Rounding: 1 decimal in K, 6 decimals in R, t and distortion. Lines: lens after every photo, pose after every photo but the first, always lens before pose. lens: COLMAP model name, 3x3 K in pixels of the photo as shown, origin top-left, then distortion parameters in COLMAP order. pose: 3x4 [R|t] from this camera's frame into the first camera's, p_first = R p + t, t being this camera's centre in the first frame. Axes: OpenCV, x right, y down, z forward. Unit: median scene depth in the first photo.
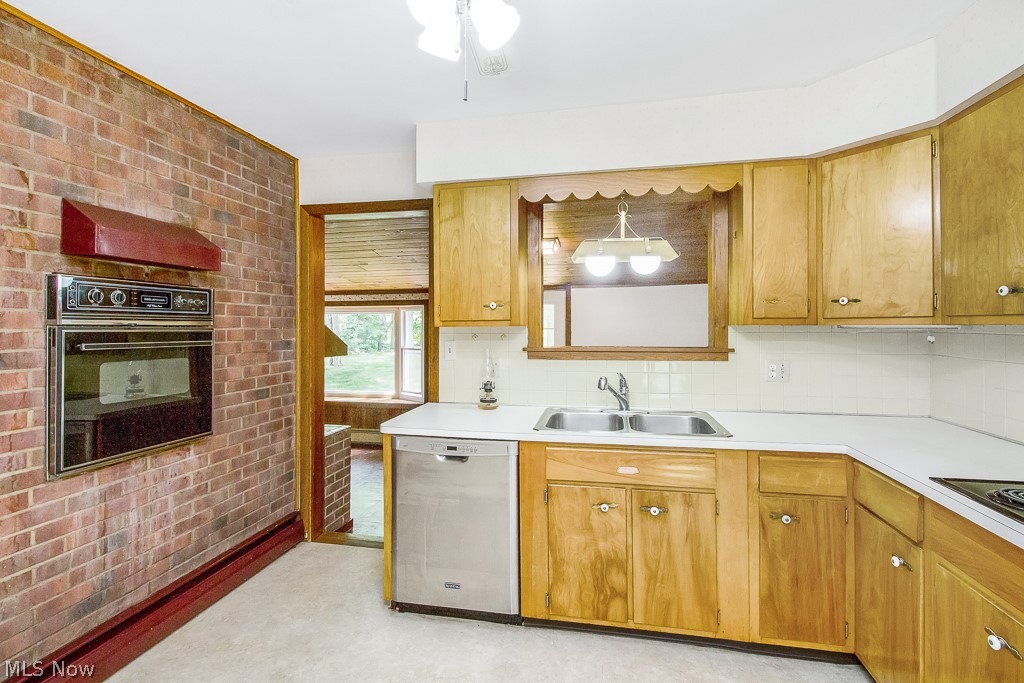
lens RADIAL K [[471.8, 0, 507.7], [0, 471.8, 322.8], [0, 0, 1]] dist [0.011634, -0.006721]
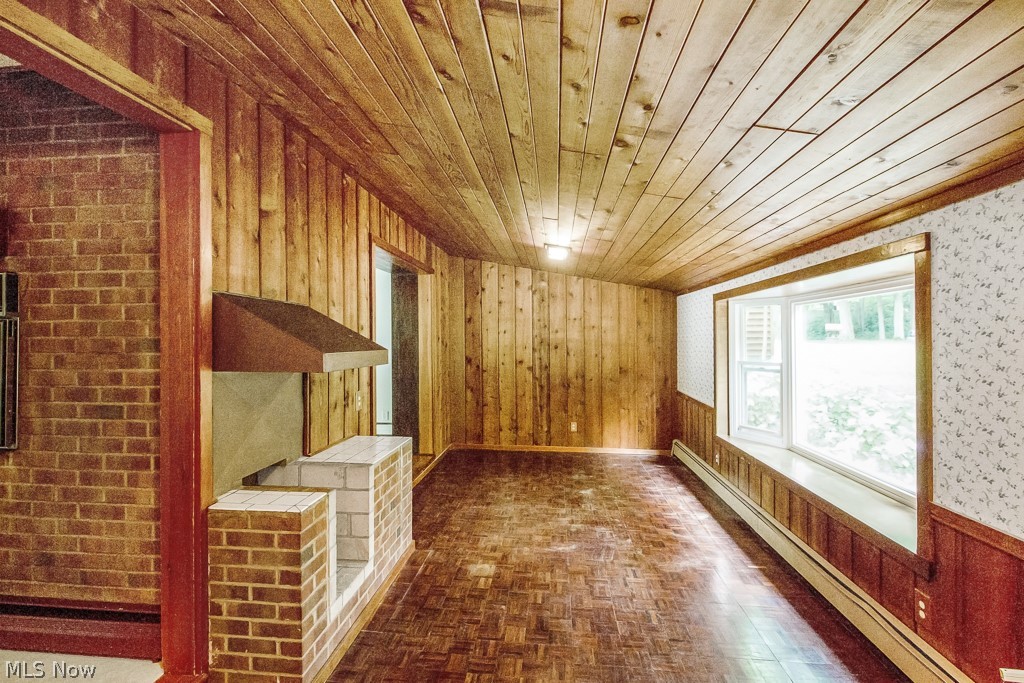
lens RADIAL K [[471.8, 0, 512.2], [0, 471.8, 337.3], [0, 0, 1]] dist [0.011634, -0.006721]
pose [[0.110565, -0.005901, -0.993851, 0.305742], [0.008252, 0.999953, -0.005019, 0.053427], [0.993835, -0.007646, 0.110608, 1.778620]]
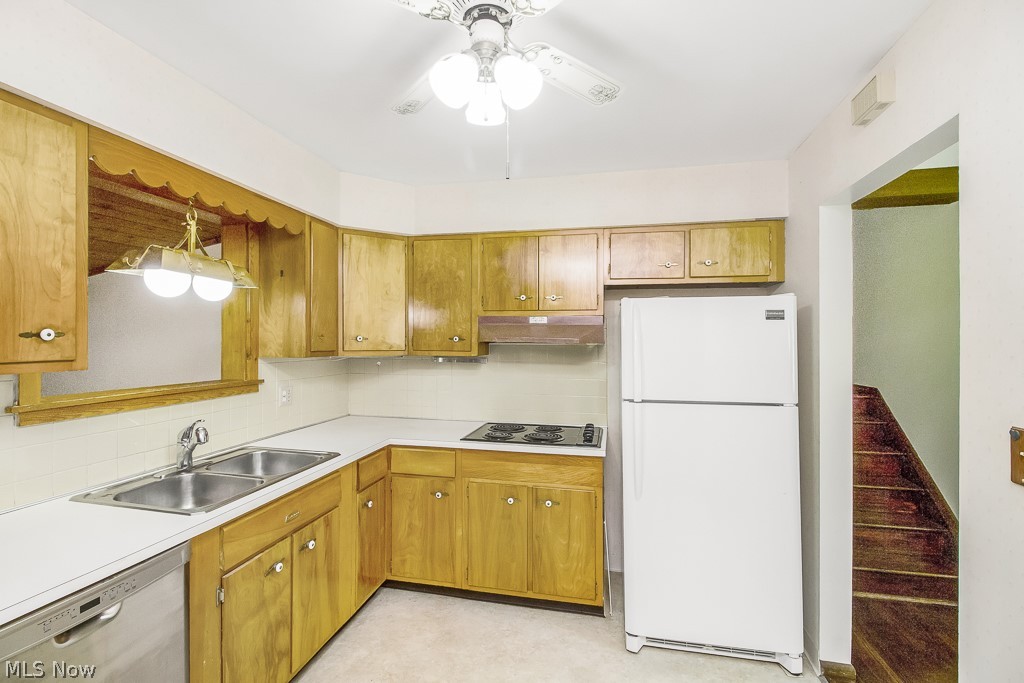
lens RADIAL K [[471.8, 0, 508.4], [0, 471.8, 337.9], [0, 0, 1]] dist [0.011634, -0.006721]
pose [[0.028200, 0.009207, 0.999560, -0.573076], [-0.011090, 0.999899, -0.008897, -0.035197], [-0.999541, -0.010834, 0.028300, 0.450909]]
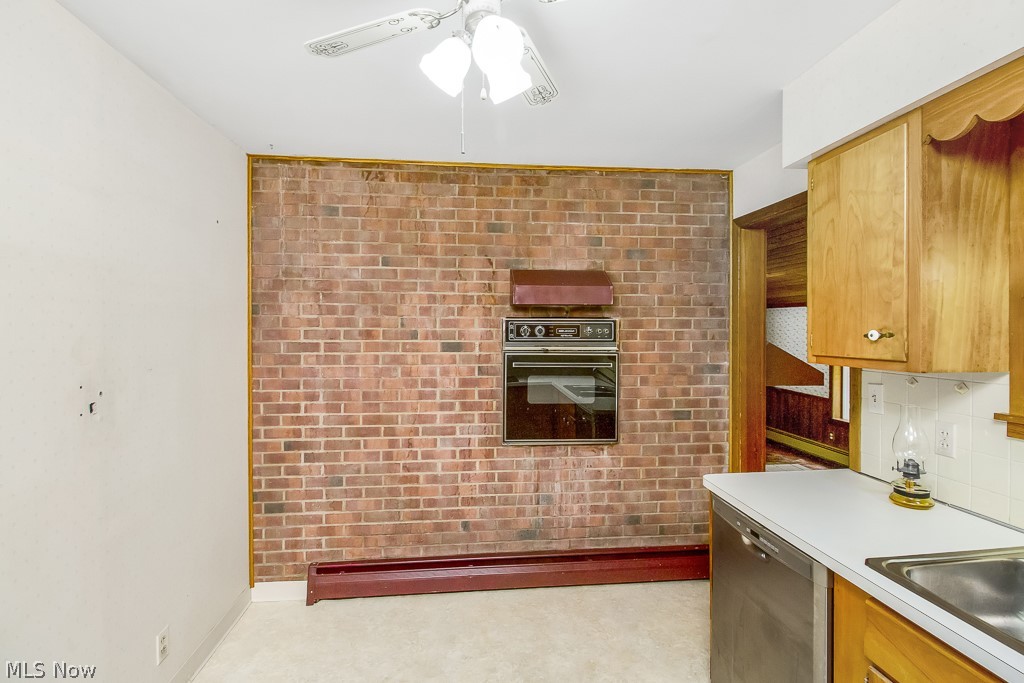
lens RADIAL K [[471.8, 0, 501.7], [0, 471.8, 336.4], [0, 0, 1]] dist [0.011634, -0.006721]
pose [[0.297472, 0.014178, -0.954625, 0.409485], [0.006421, 0.999837, 0.016850, -0.049210], [0.954709, -0.011142, 0.297332, 0.369215]]
